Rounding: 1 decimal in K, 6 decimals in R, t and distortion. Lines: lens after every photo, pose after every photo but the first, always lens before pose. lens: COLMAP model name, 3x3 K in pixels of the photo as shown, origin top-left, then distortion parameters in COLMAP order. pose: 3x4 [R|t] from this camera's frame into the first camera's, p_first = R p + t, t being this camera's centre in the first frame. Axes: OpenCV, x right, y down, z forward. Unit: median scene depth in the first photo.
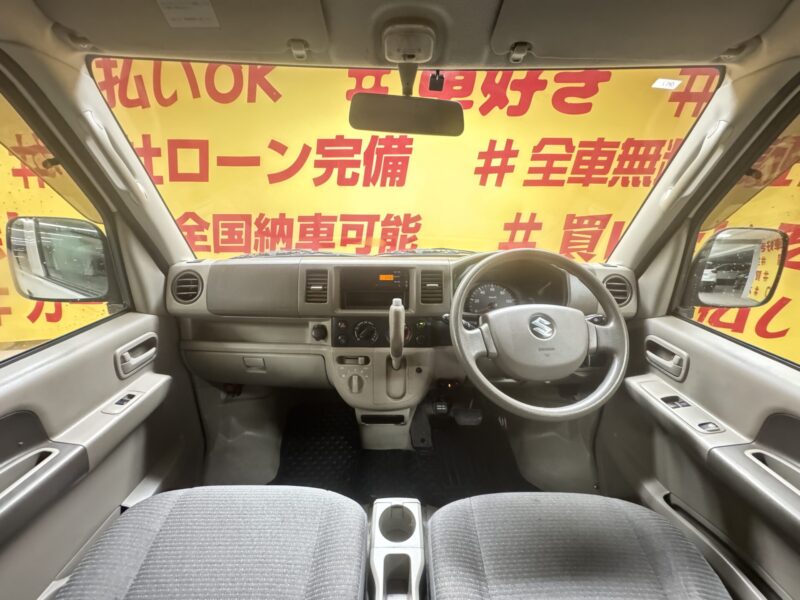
lens RADIAL K [[318.1, 0, 399.2], [0, 318.1, 302.8], [0, 0, 1]] dist [-0.015714, 0.000179]
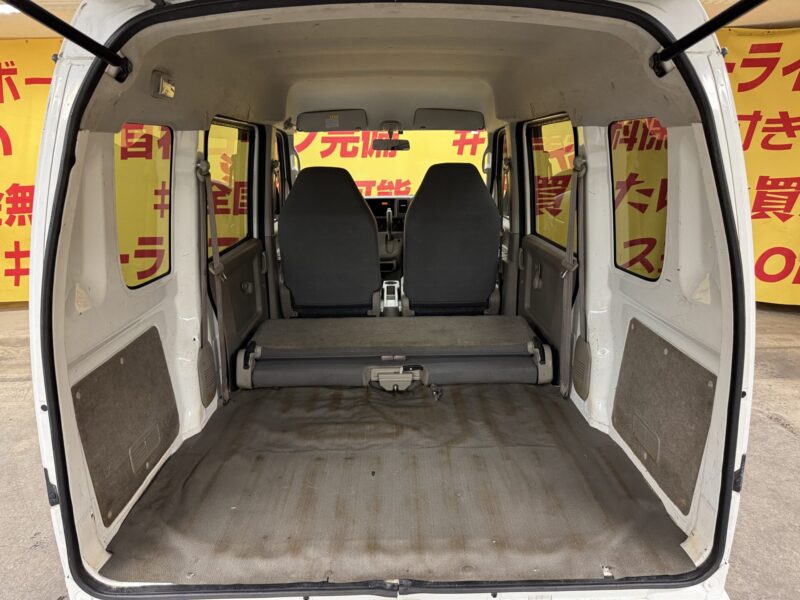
lens RADIAL K [[565.7, 0, 410.4], [0, 565.7, 301.8], [0, 0, 1]] dist [0.049365, -0.066617]
pose [[0.999562, -0.023887, 0.017480, 0.022035], [0.025012, 0.997421, -0.067278, 0.339495], [-0.015828, 0.067686, 0.997581, -1.148425]]
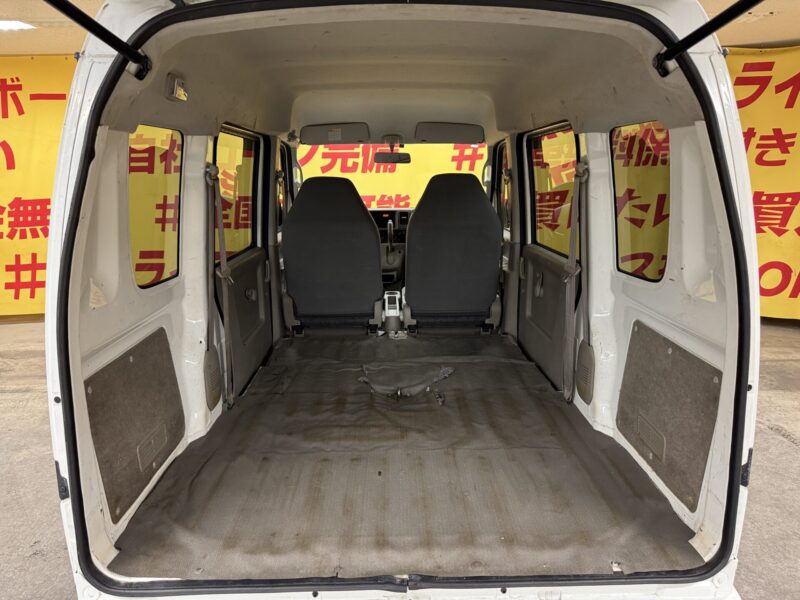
lens RADIAL K [[565.4, 0, 409.0], [0, 565.4, 300.7], [0, 0, 1]] dist [0.052177, -0.071407]
pose [[0.999507, -0.022072, 0.022339, 0.009911], [0.024247, 0.994458, -0.102304, 0.360631], [-0.019957, 0.102795, 0.994502, -1.153650]]
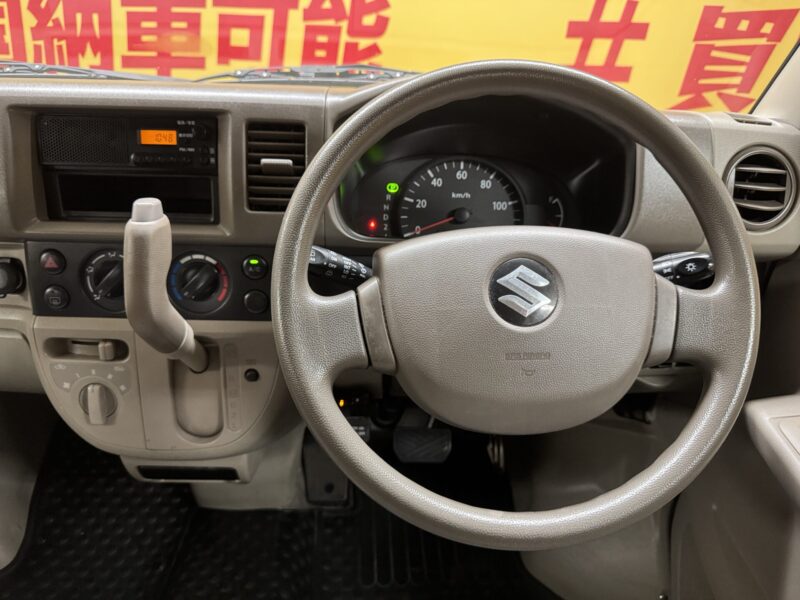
lens RADIAL K [[579.1, 0, 400.0], [0, 579.1, 300.0], [0, 0, 1]] dist [-0.021086, -0.001270]
pose [[0.999651, 0.019993, 0.017248, 0.083350], [-0.023002, 0.980119, 0.197073, -0.011549], [-0.012965, -0.197401, 0.980237, 0.101228]]
